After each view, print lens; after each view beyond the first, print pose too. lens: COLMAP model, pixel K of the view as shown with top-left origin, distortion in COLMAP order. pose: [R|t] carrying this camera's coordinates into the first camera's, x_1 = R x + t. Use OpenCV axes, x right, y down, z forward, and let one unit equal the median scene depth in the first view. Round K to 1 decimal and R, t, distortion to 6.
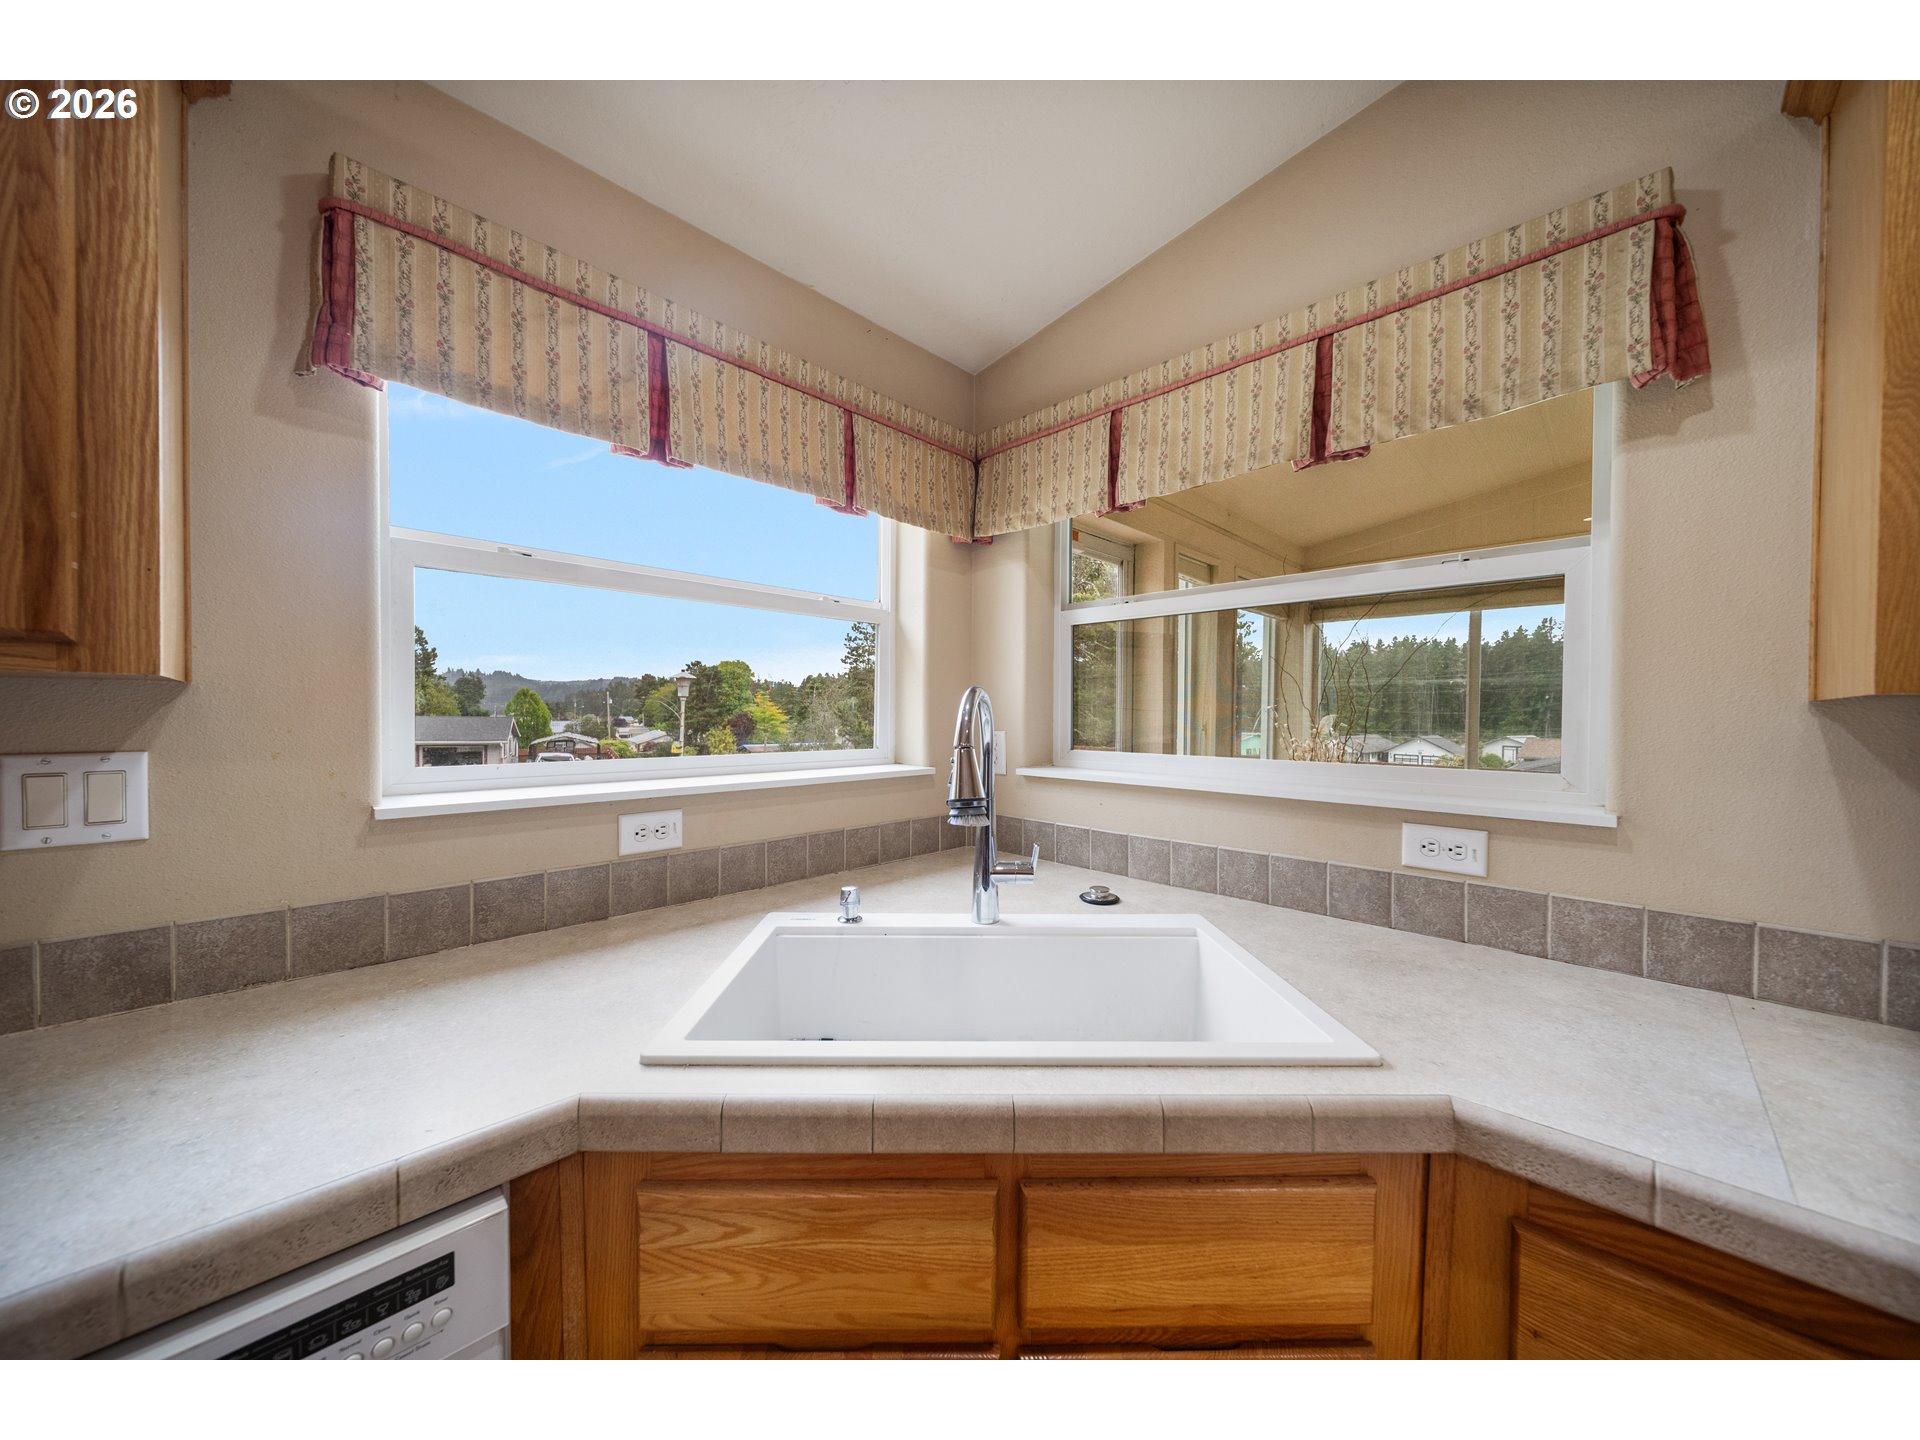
lens RADIAL K [[683.6, 0, 955.4], [0, 683.6, 724.6], [0, 0, 1]] dist [0.000210, -0.000782]
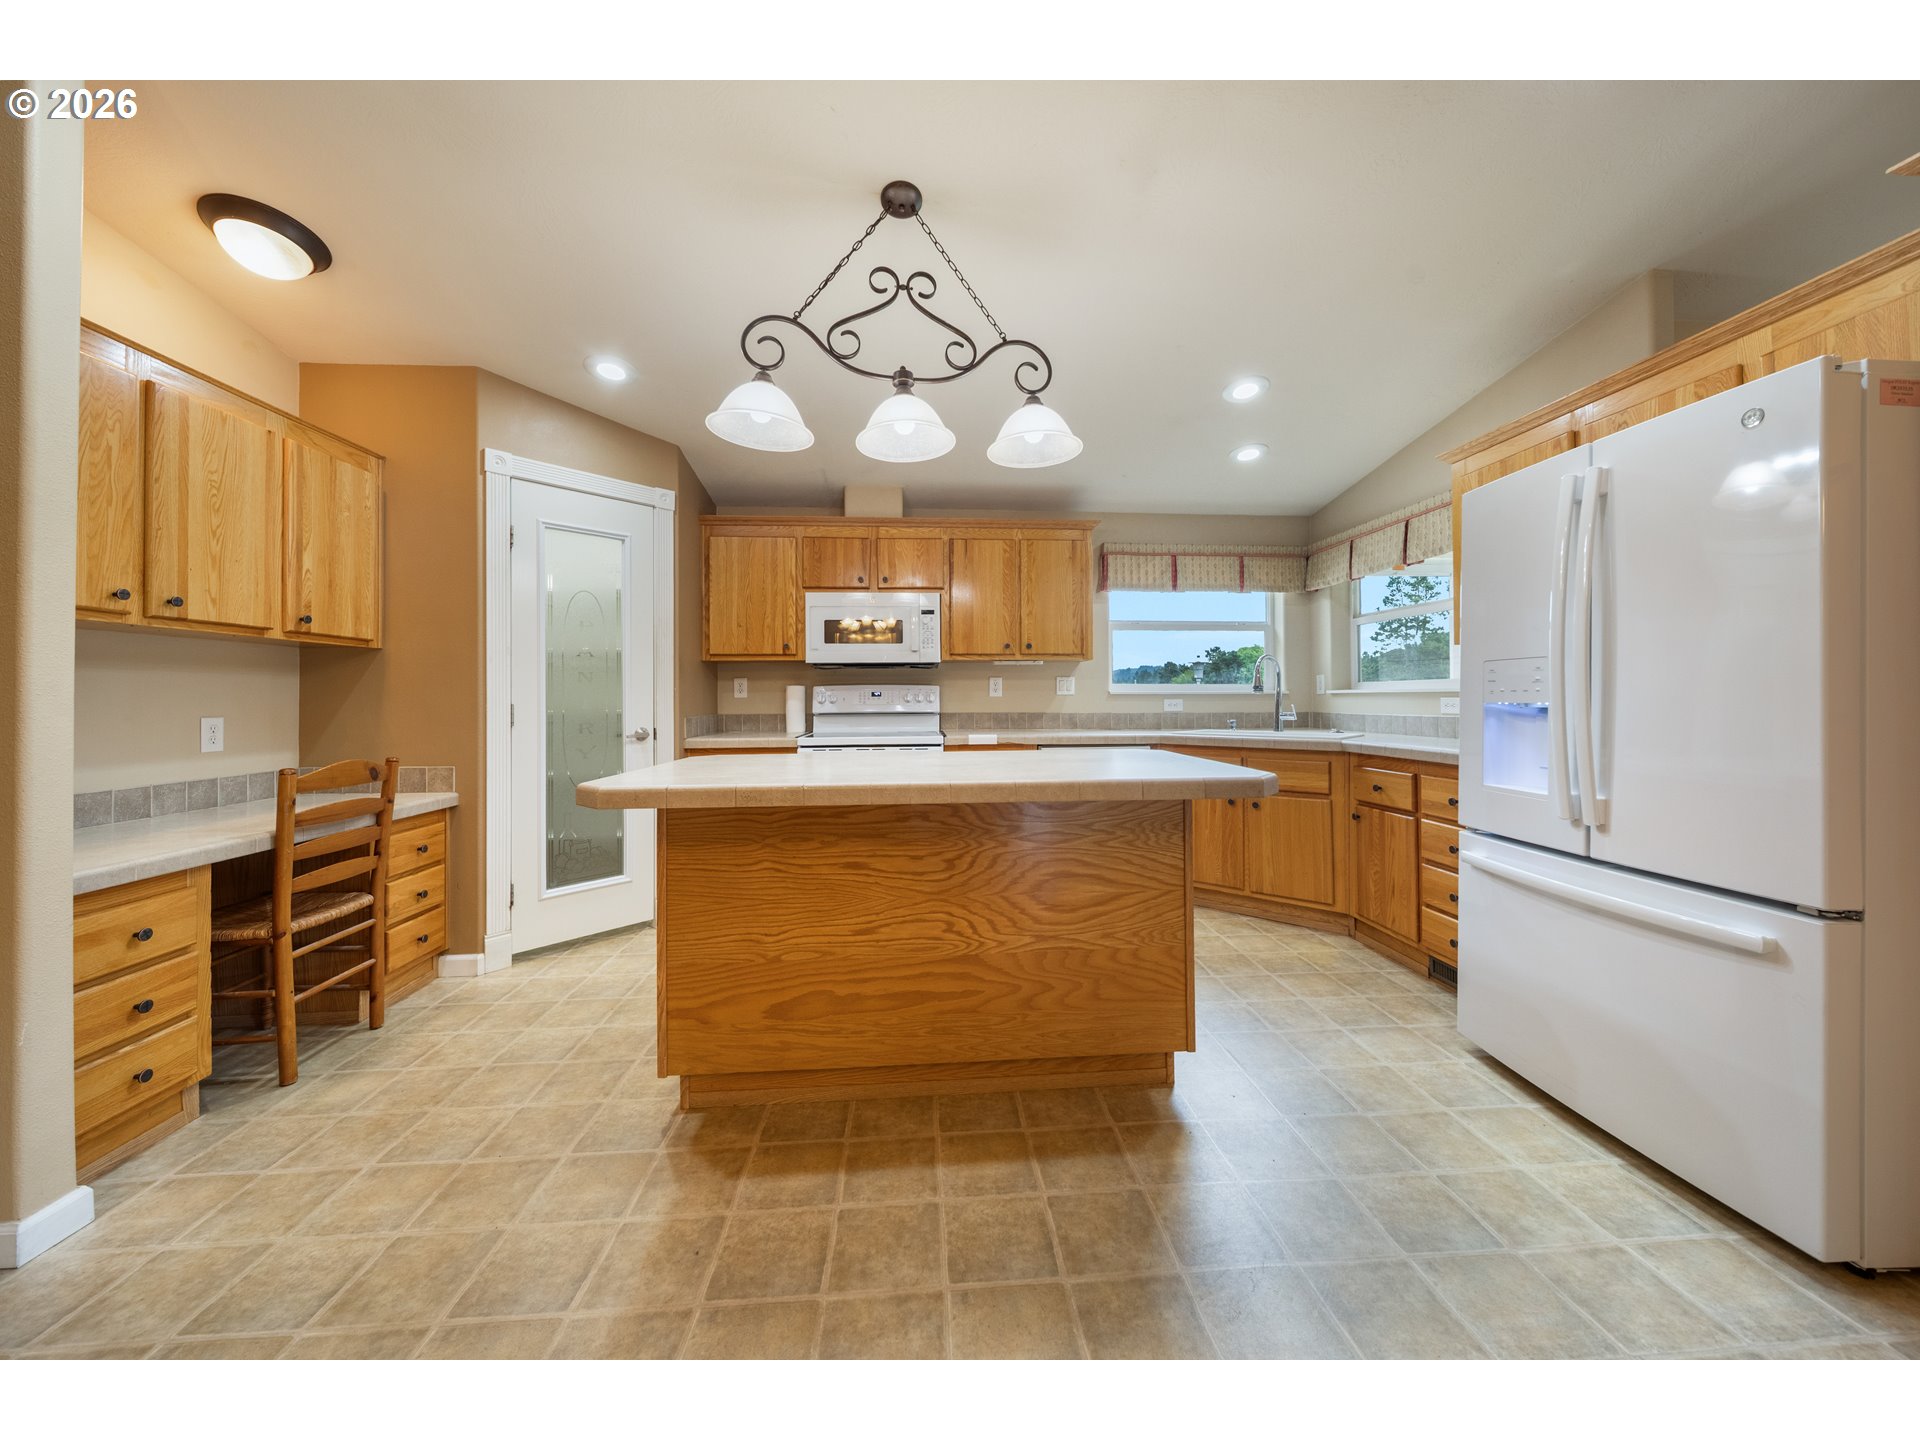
lens RADIAL K [[683.6, 0, 963.9], [0, 683.6, 687.2], [0, 0, 1]] dist [0.000210, -0.000782]
pose [[0.754894, -0.020884, -0.655515, 0.779475], [-0.001309, 0.999443, -0.033349, 0.153268], [0.655846, 0.026033, 0.754446, -1.754328]]
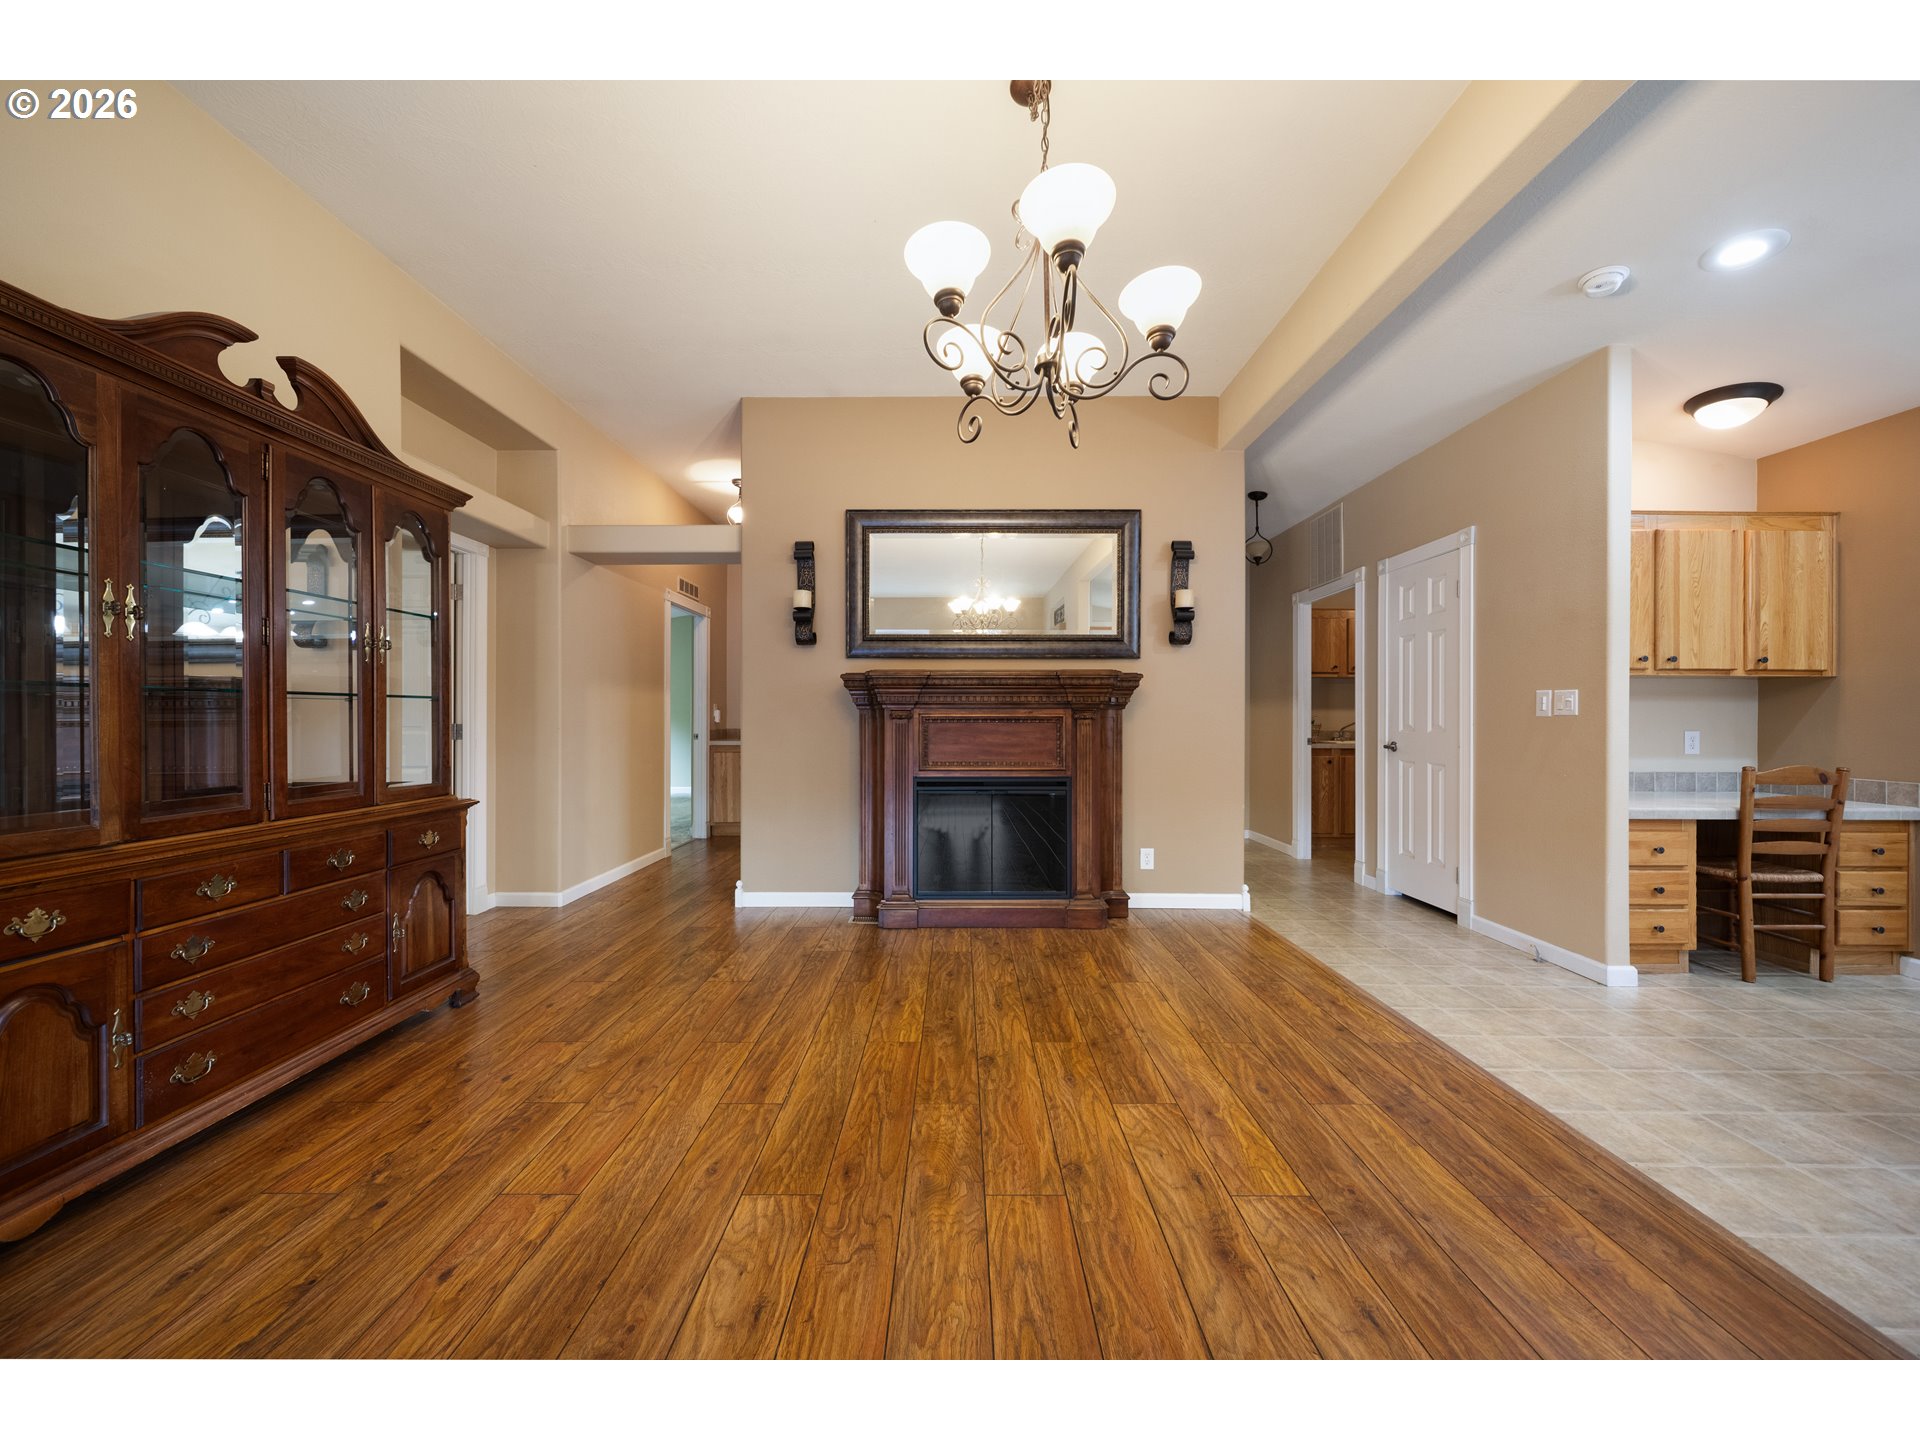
lens RADIAL K [[656.6, 0, 959.6], [0, 656.6, 723.8], [0, 0, 1]] dist [-0.002339, -0.000430]
pose [[-0.717315, -0.004321, -0.696736, 1.751229], [-0.020493, 0.999679, 0.014898, 0.164678], [0.696447, 0.024964, -0.717173, -1.837496]]
